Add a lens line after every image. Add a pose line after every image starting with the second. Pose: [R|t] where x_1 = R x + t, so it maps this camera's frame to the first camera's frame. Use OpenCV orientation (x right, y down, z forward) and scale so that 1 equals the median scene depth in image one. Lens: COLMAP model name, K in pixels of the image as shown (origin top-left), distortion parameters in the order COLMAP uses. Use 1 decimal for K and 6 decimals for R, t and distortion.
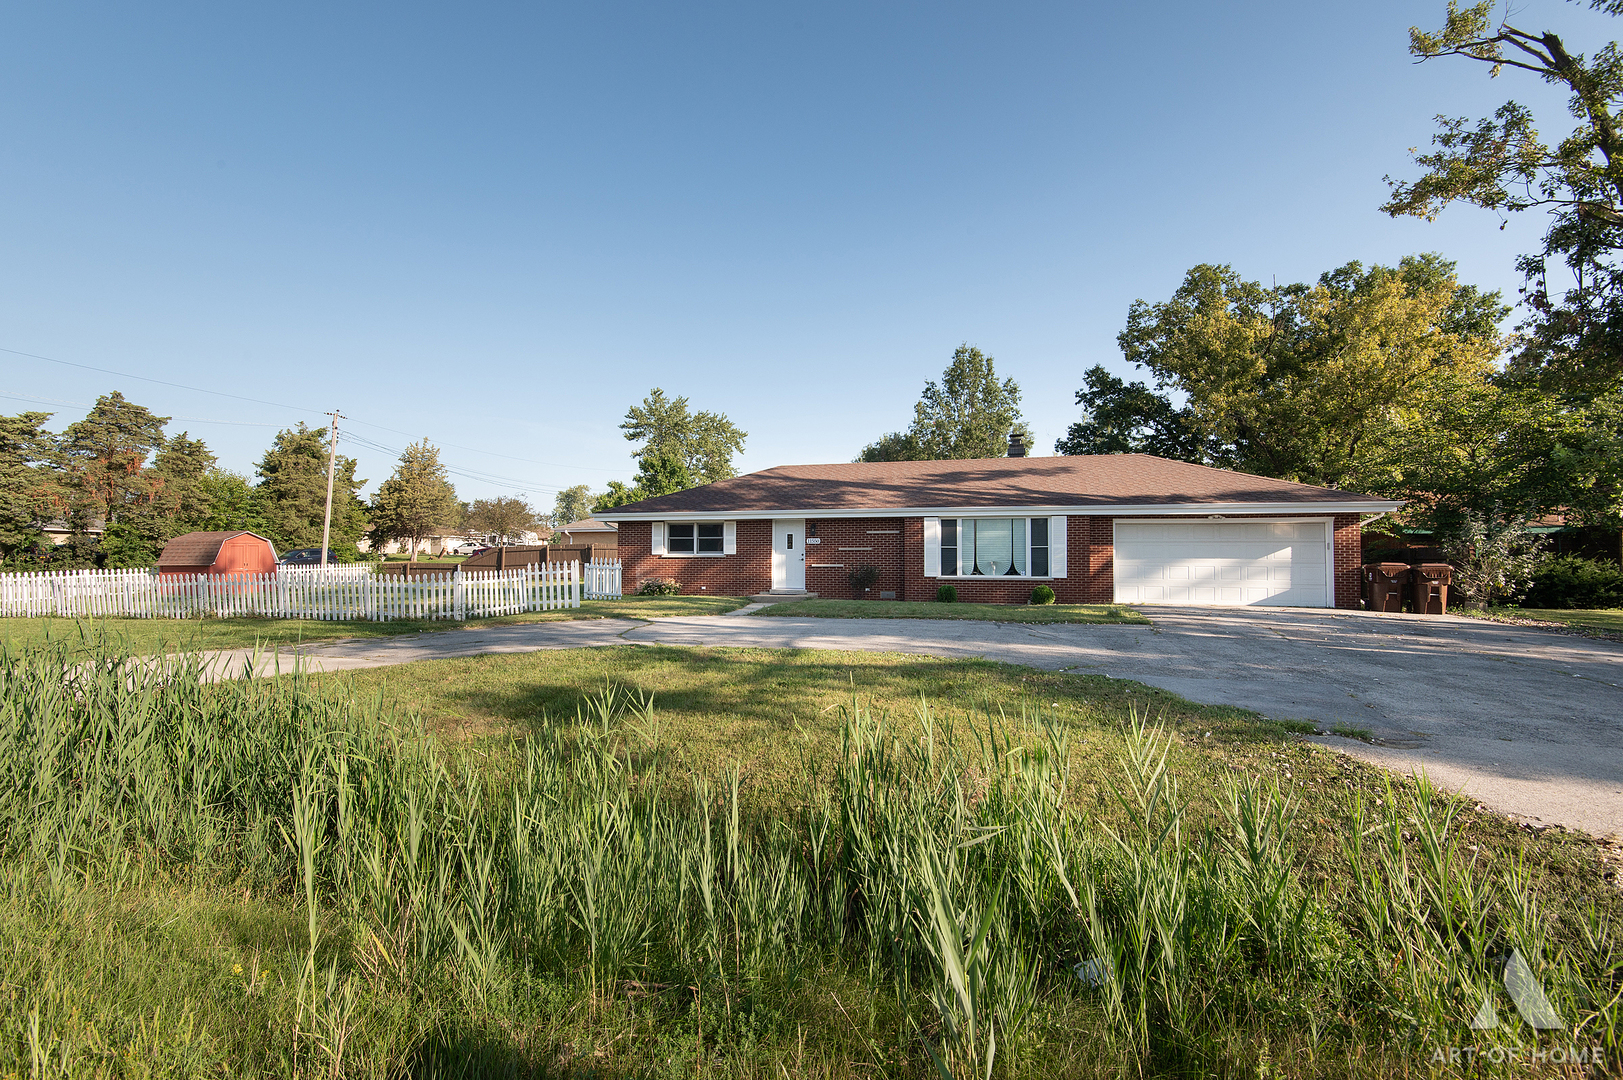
lens RADIAL K [[729.4, 0, 808.2], [0, 729.4, 541.3], [0, 0, 1]] dist [0.037057, -0.022891]
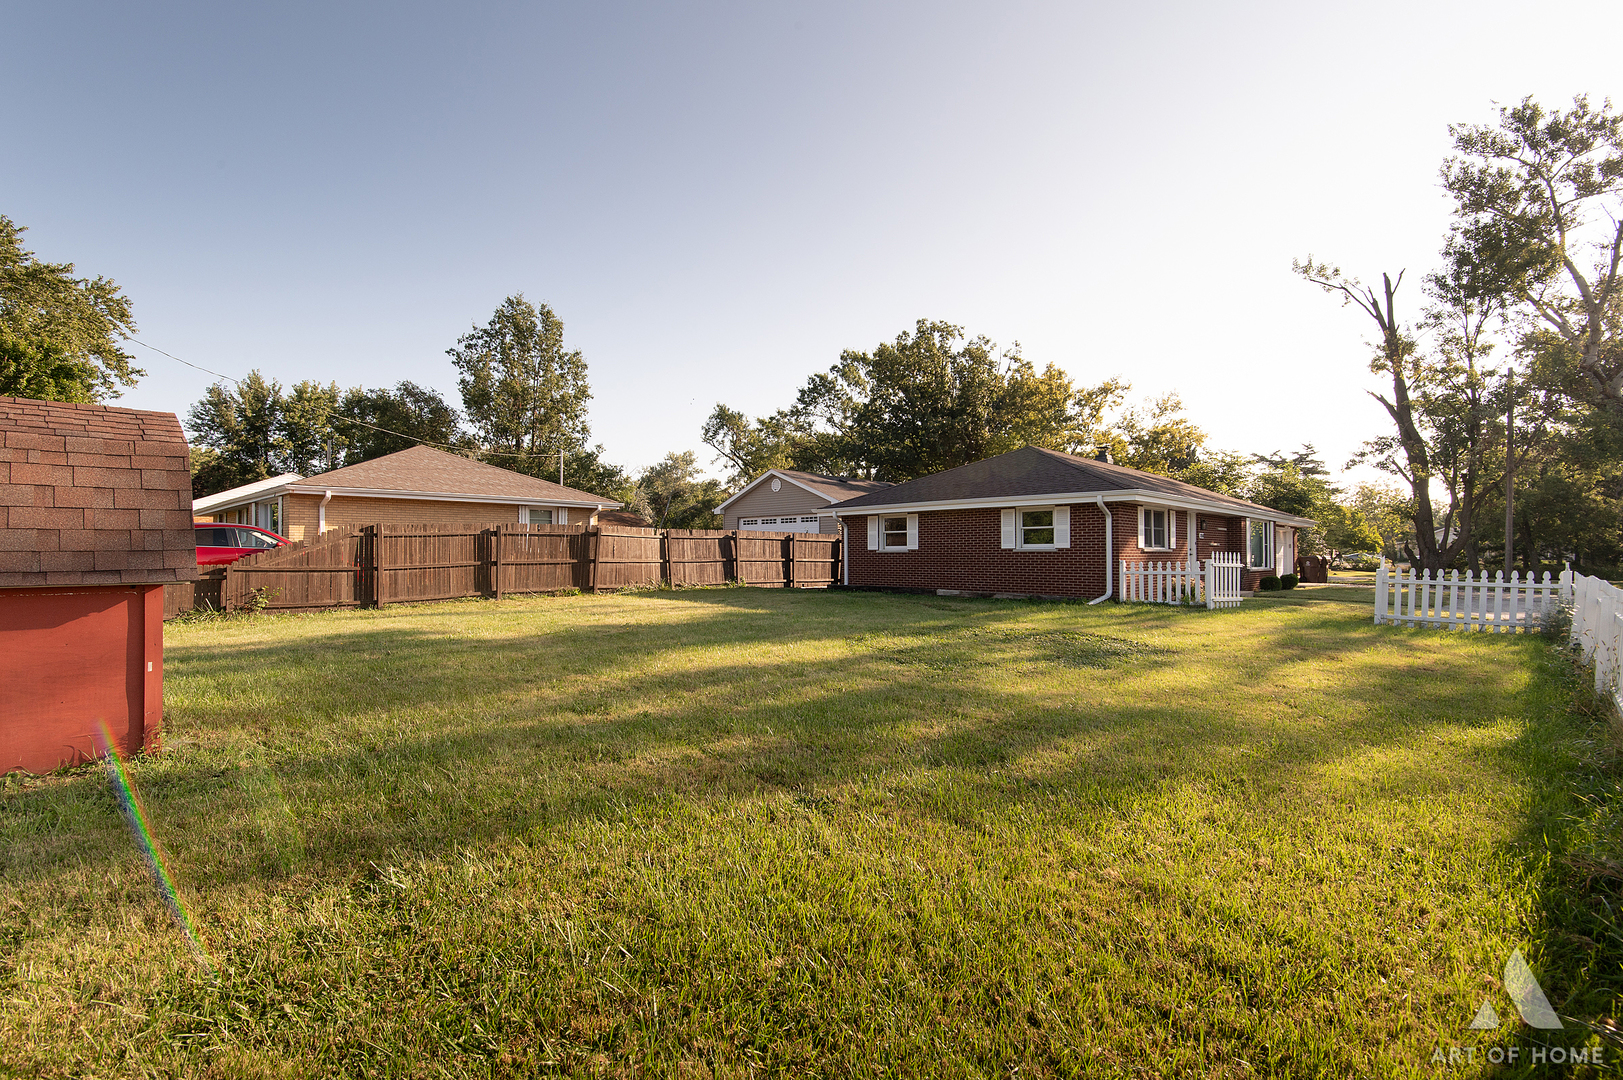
lens RADIAL K [[729.4, 0, 808.2], [0, 729.4, 541.3], [0, 0, 1]] dist [0.037057, -0.022891]
pose [[0.483610, 0.014481, 0.875164, -1.093350], [-0.020528, 0.999776, -0.005199, 0.022916], [-0.875043, -0.015451, 0.483799, 0.954917]]
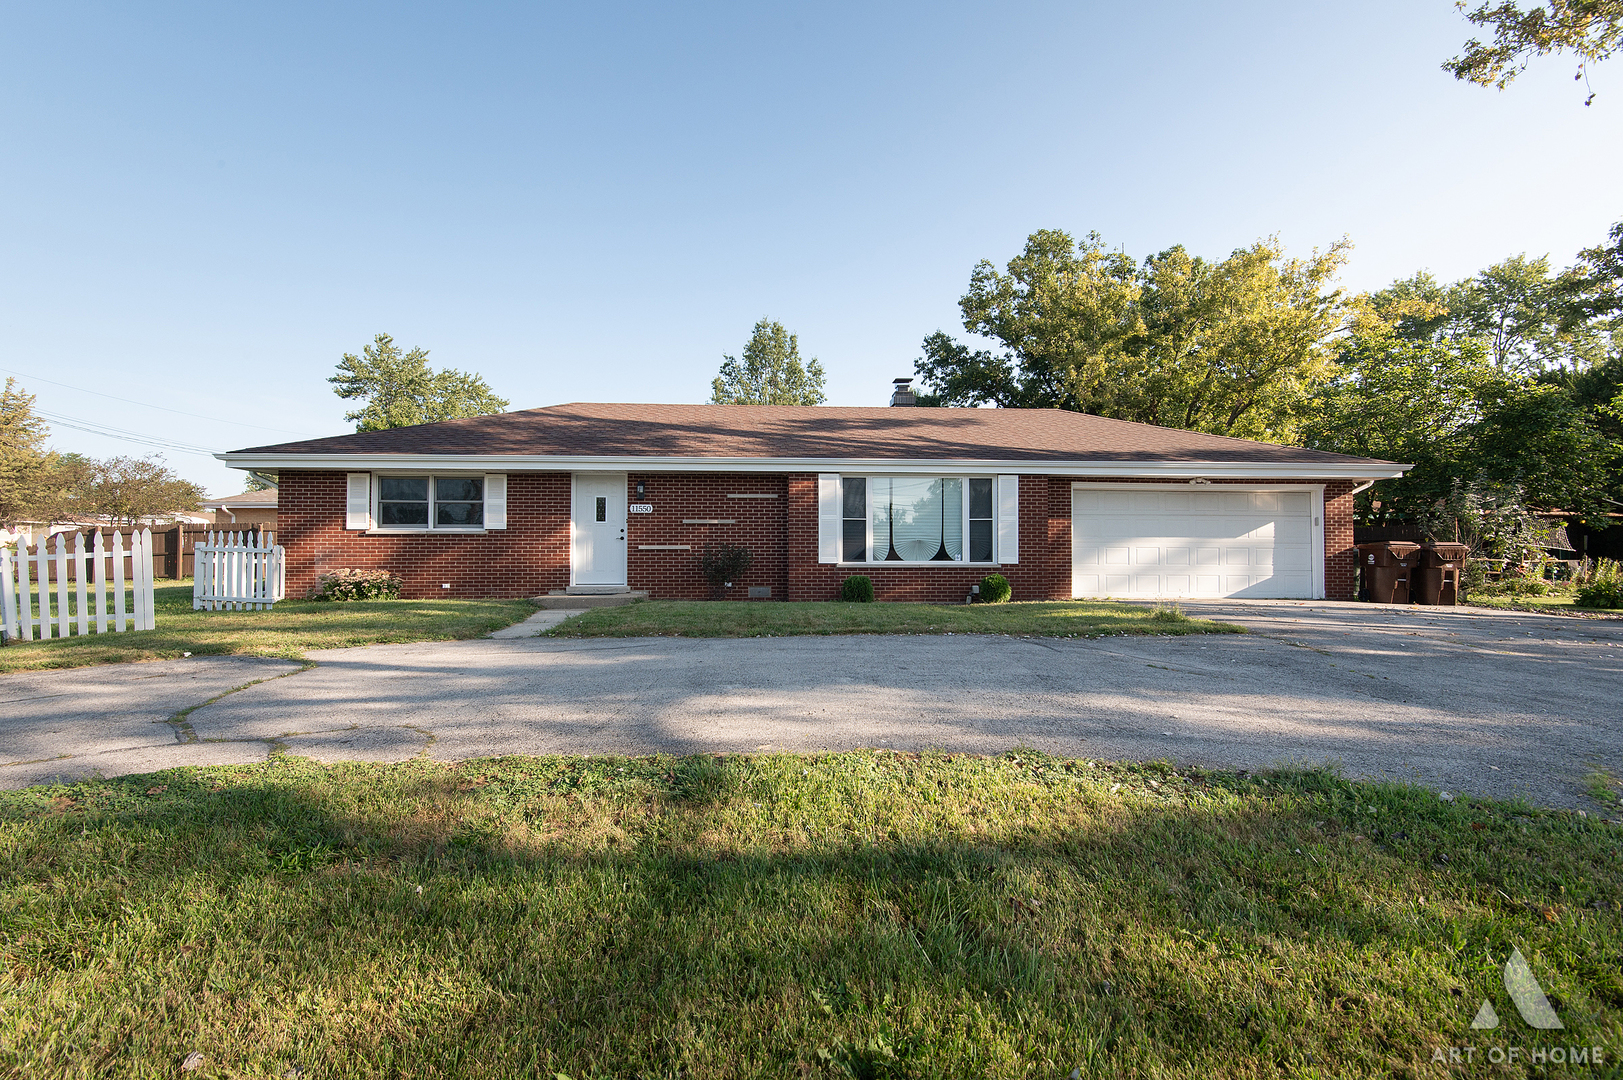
lens RADIAL K [[729.4, 0, 808.2], [0, 729.4, 541.3], [0, 0, 1]] dist [0.037057, -0.022891]
pose [[0.952063, 0.005559, 0.305850, -0.046733], [-0.006378, 0.999978, 0.001680, 0.025008], [-0.305834, -0.003550, 0.952078, 0.344974]]
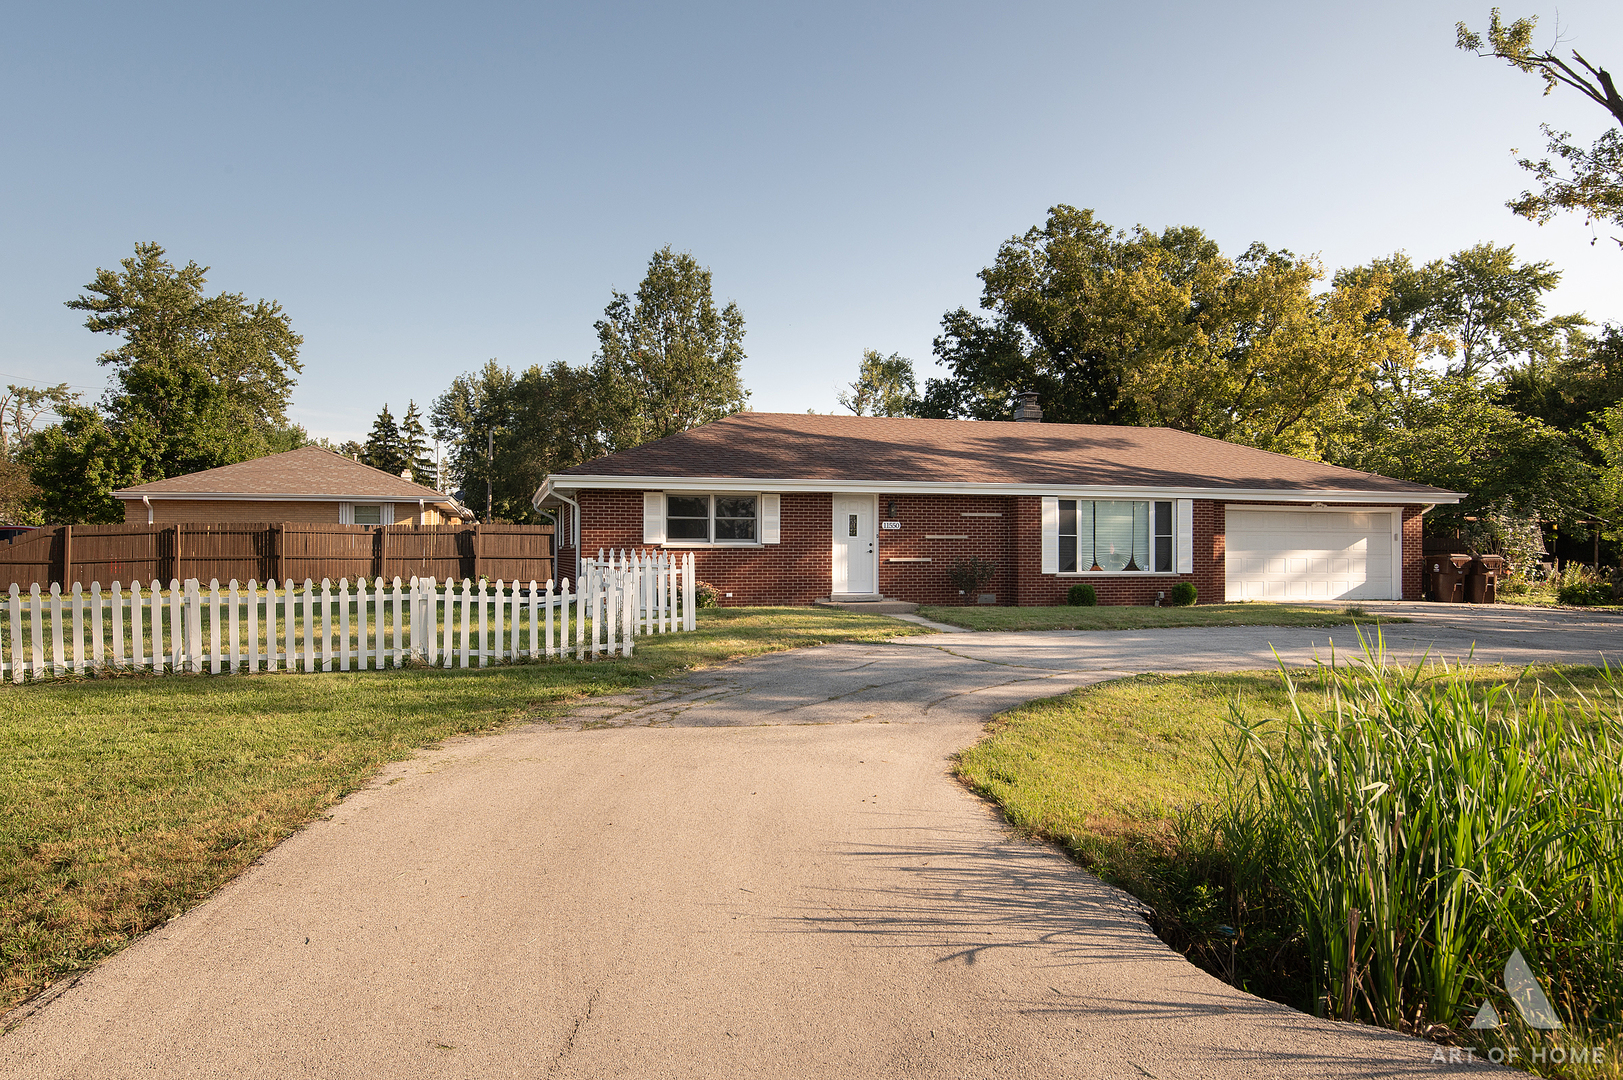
lens RADIAL K [[1037.5, 0, 804.3], [0, 1037.5, 545.3], [0, 0, 1]] dist [0.044259, -0.040918]
pose [[0.864596, 0.002369, 0.502462, -0.556122], [-0.012967, 0.999761, 0.017600, 0.002148], [-0.502300, -0.021732, 0.864420, 0.164249]]
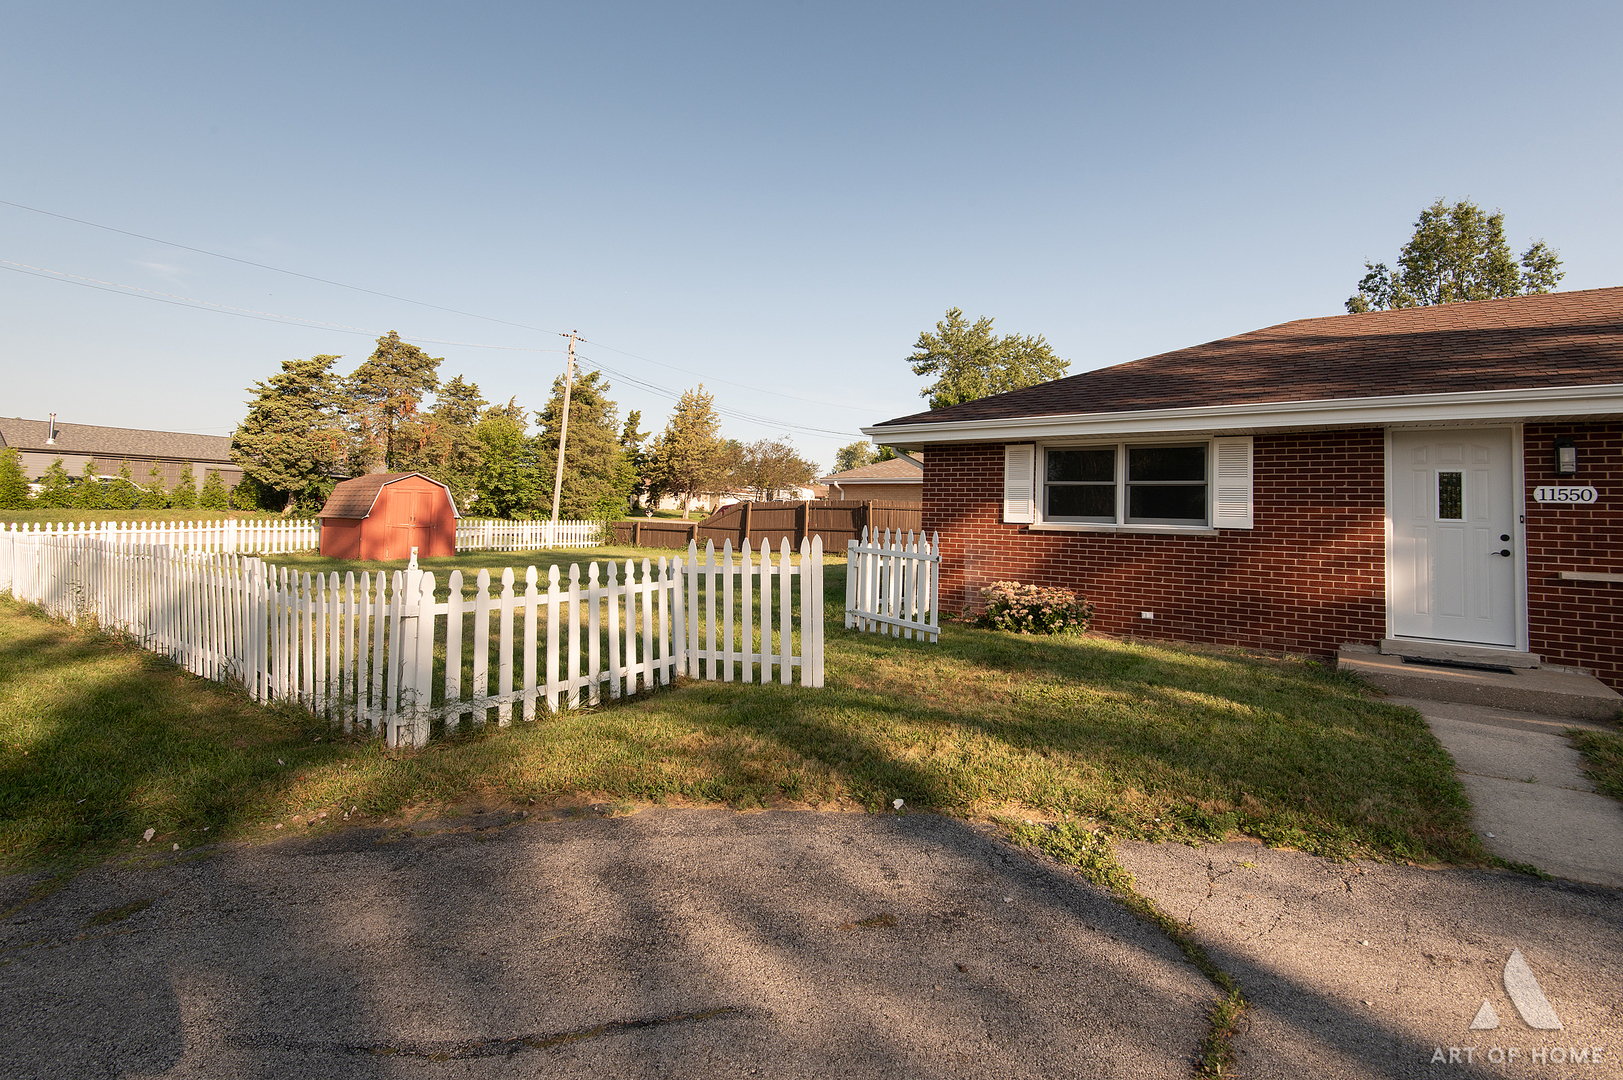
lens RADIAL K [[757.9, 0, 804.8], [0, 757.9, 476.2], [0, 0, 1]] dist [0.039068, -0.025457]
pose [[0.929831, 0.006528, -0.367928, -0.164435], [-0.019984, 0.999263, -0.032774, 0.008459], [0.367443, 0.037827, 0.929277, 0.568305]]
